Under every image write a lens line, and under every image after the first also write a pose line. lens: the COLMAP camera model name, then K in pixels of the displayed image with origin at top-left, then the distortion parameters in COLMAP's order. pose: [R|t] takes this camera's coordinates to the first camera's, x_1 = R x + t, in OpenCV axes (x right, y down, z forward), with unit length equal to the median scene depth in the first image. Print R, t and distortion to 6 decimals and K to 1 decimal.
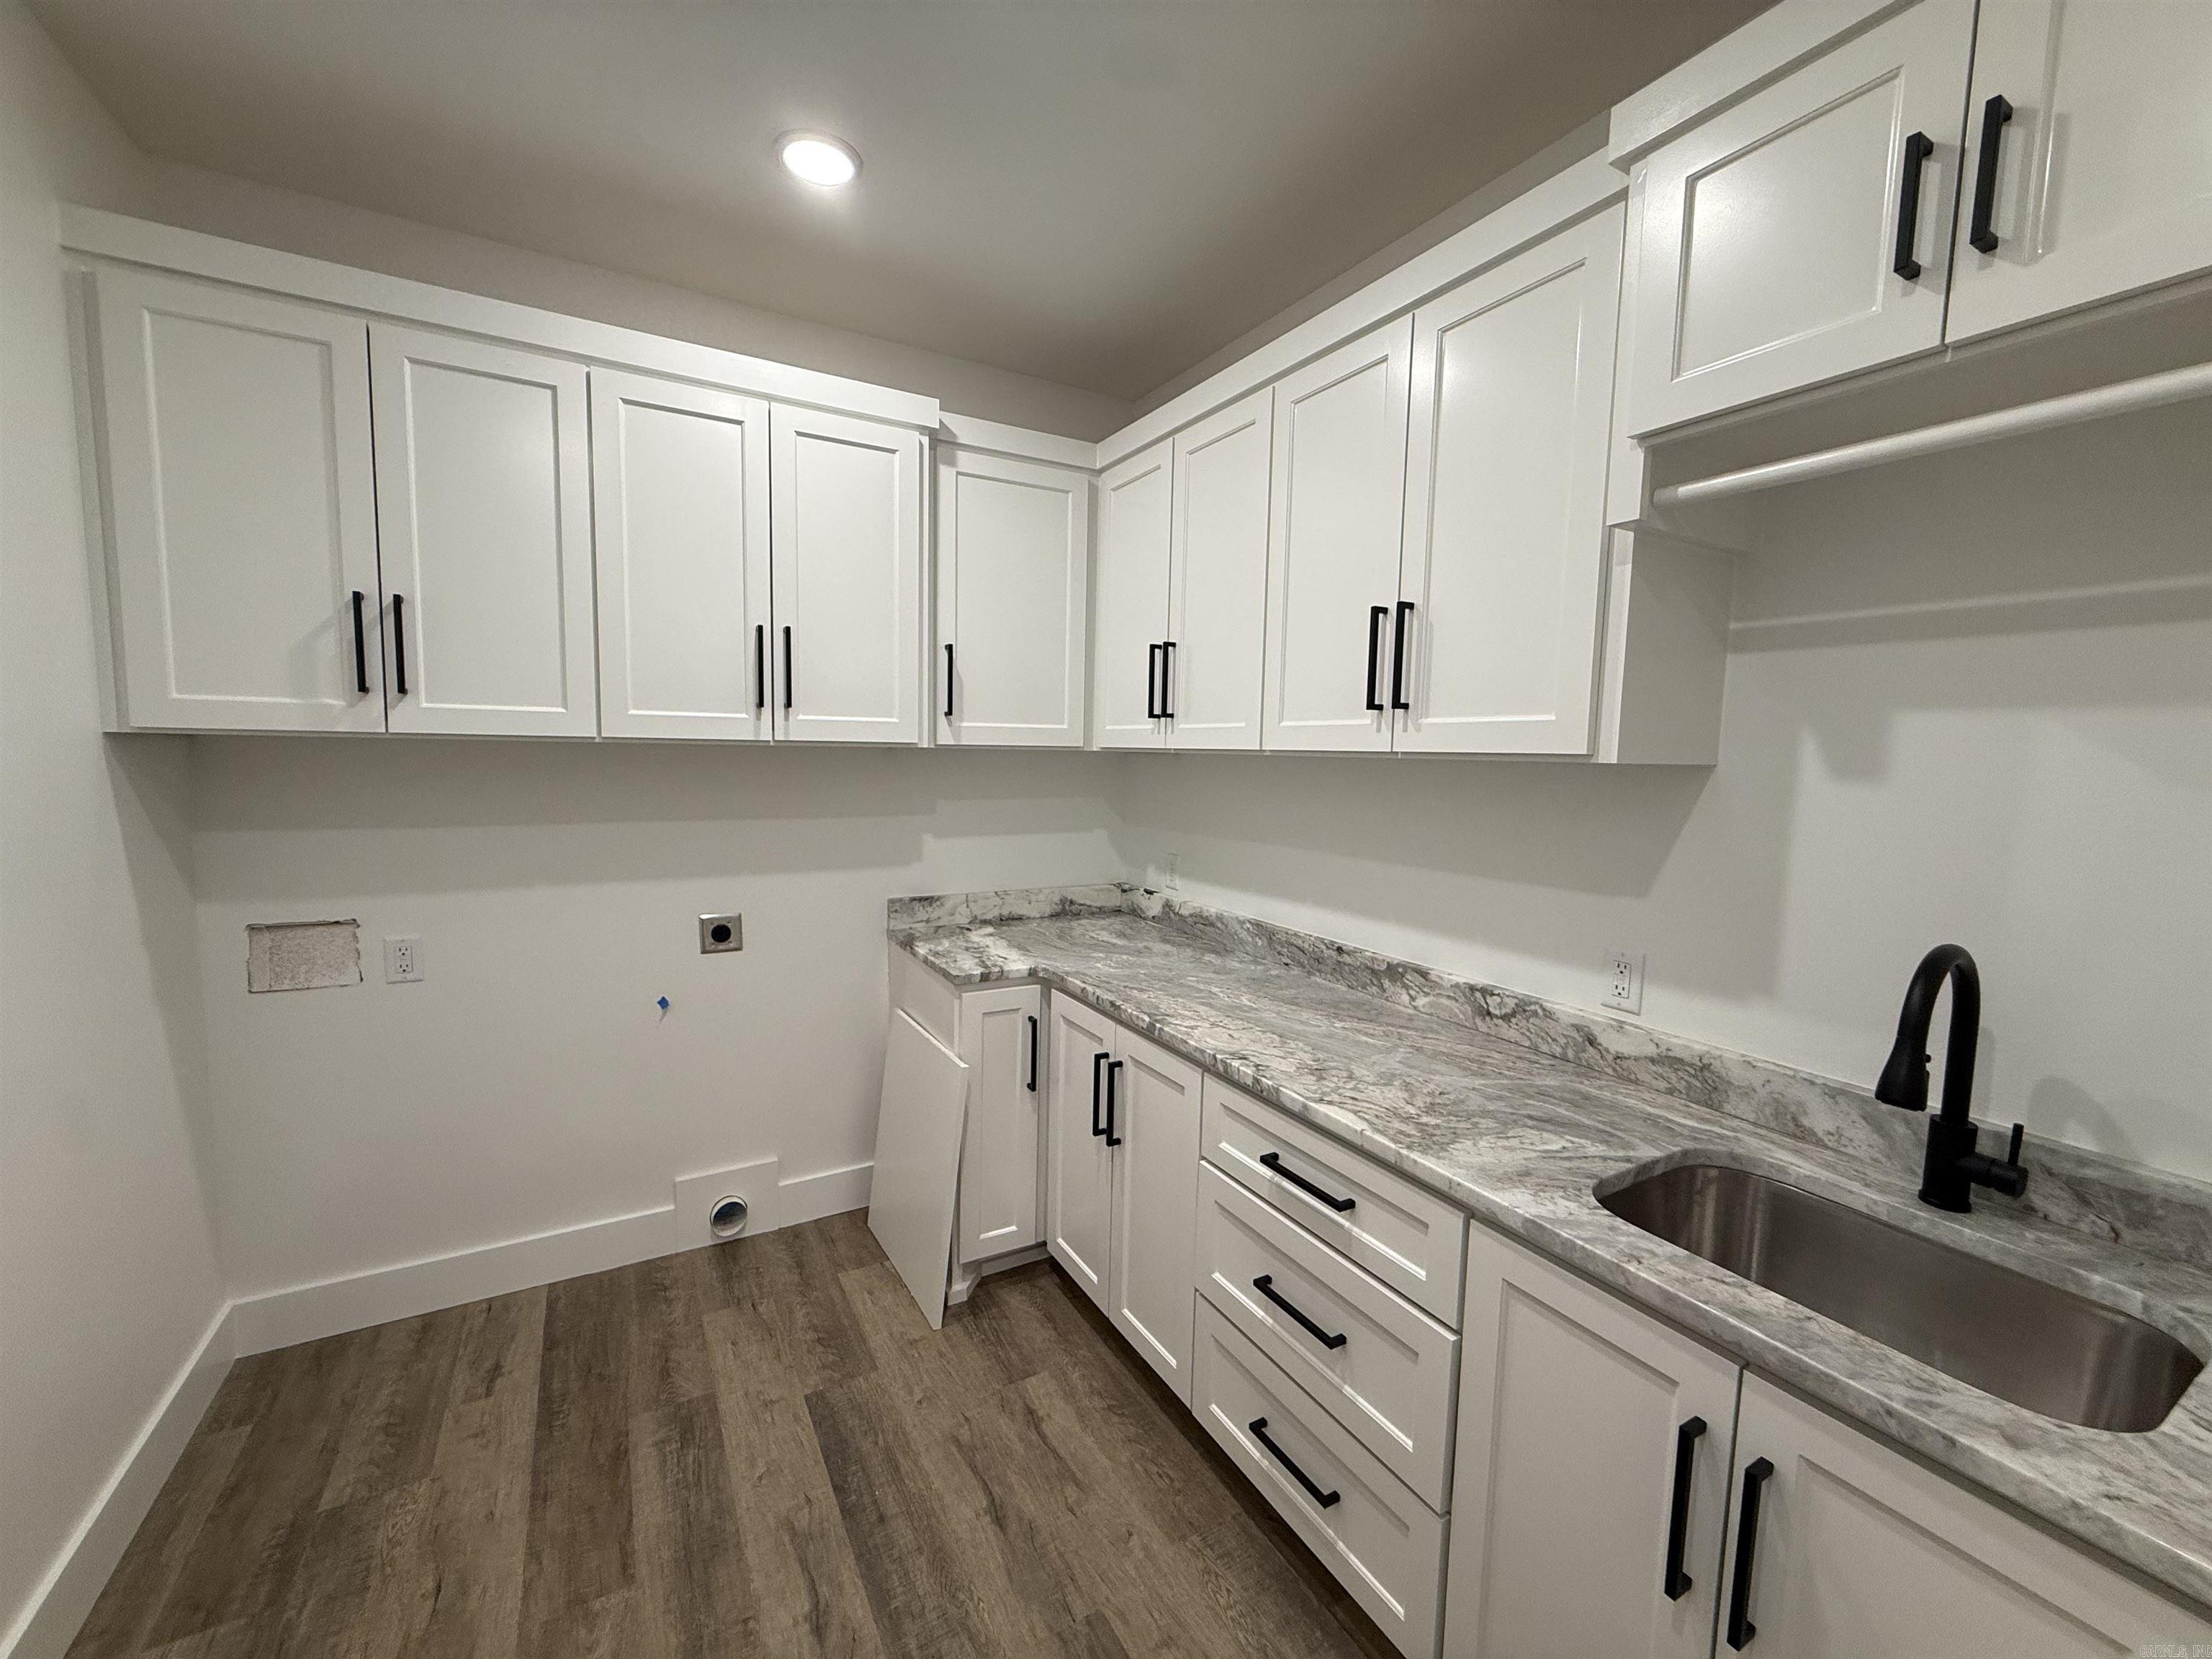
lens RADIAL K [[878.5, 0, 1048.6], [0, 878.5, 819.4], [0, 0, 1]] dist [0.000384, -0.000423]
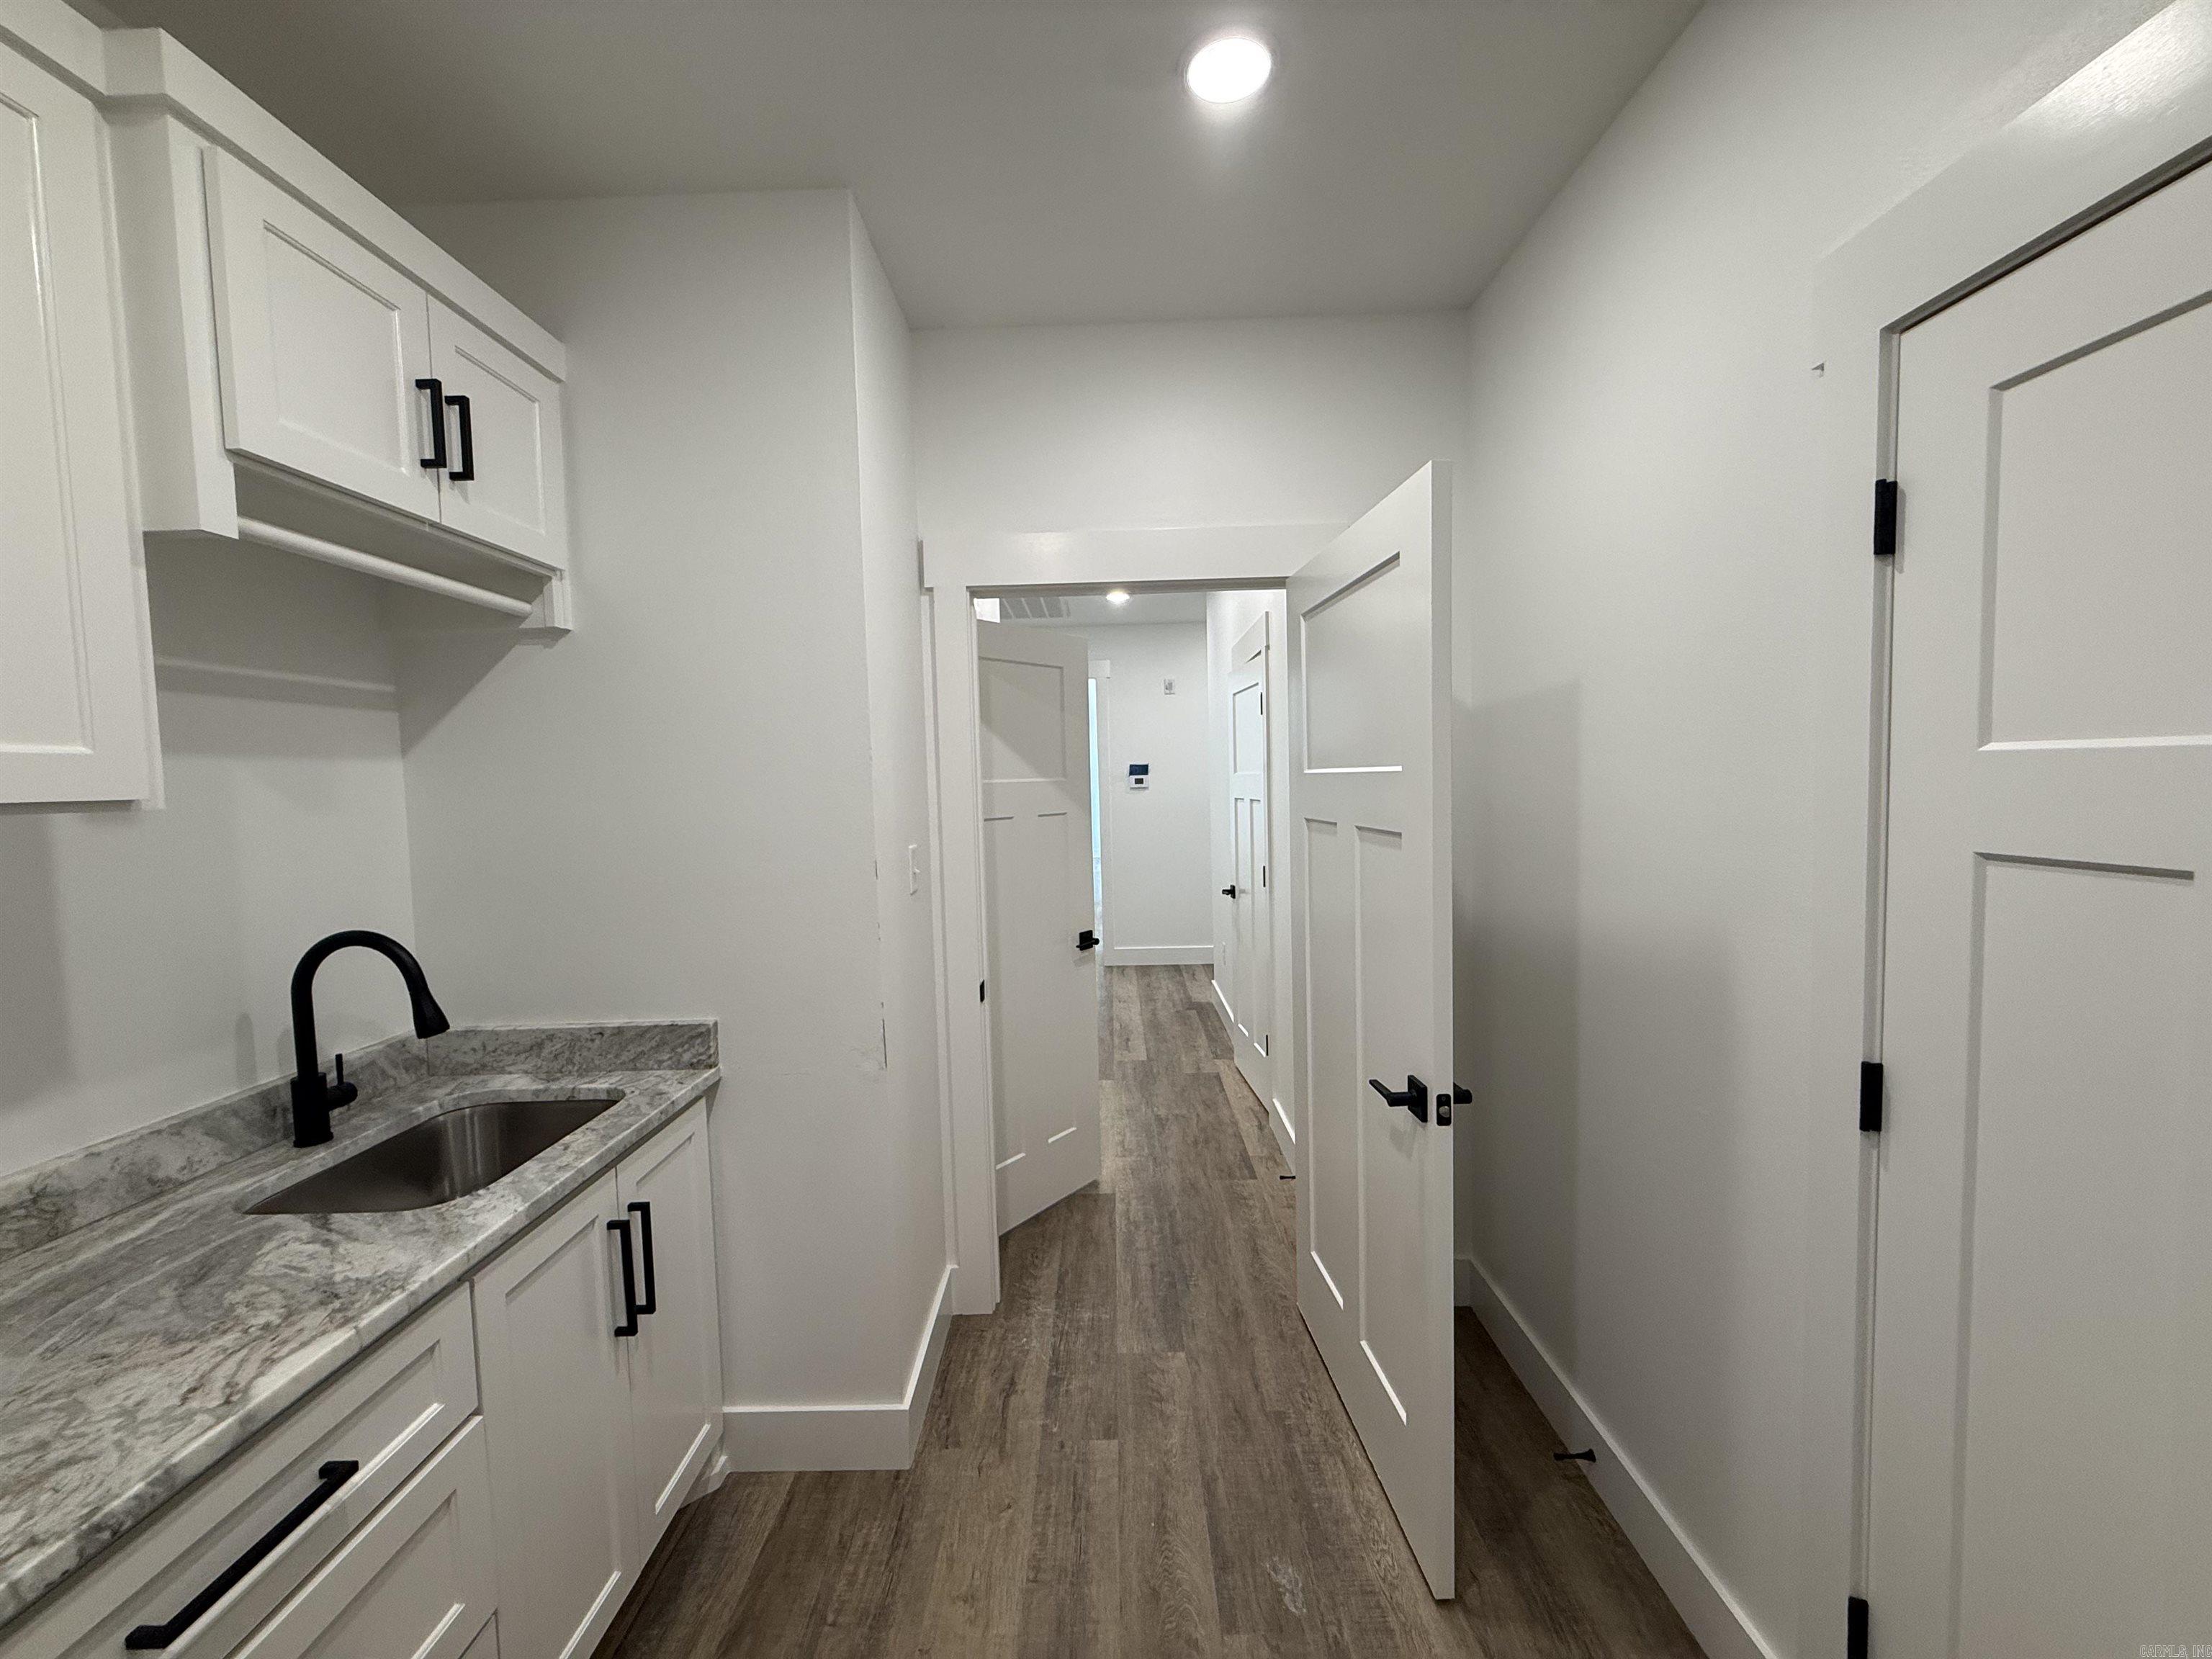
lens RADIAL K [[878.5, 0, 1102.3], [0, 878.5, 826.7], [0, 0, 1]] dist [0.000384, -0.000423]
pose [[-0.881431, -0.018291, 0.471959, -0.507796], [0.055922, 0.988180, 0.142737, -0.115974], [-0.468991, 0.152206, -0.869989, 1.289316]]
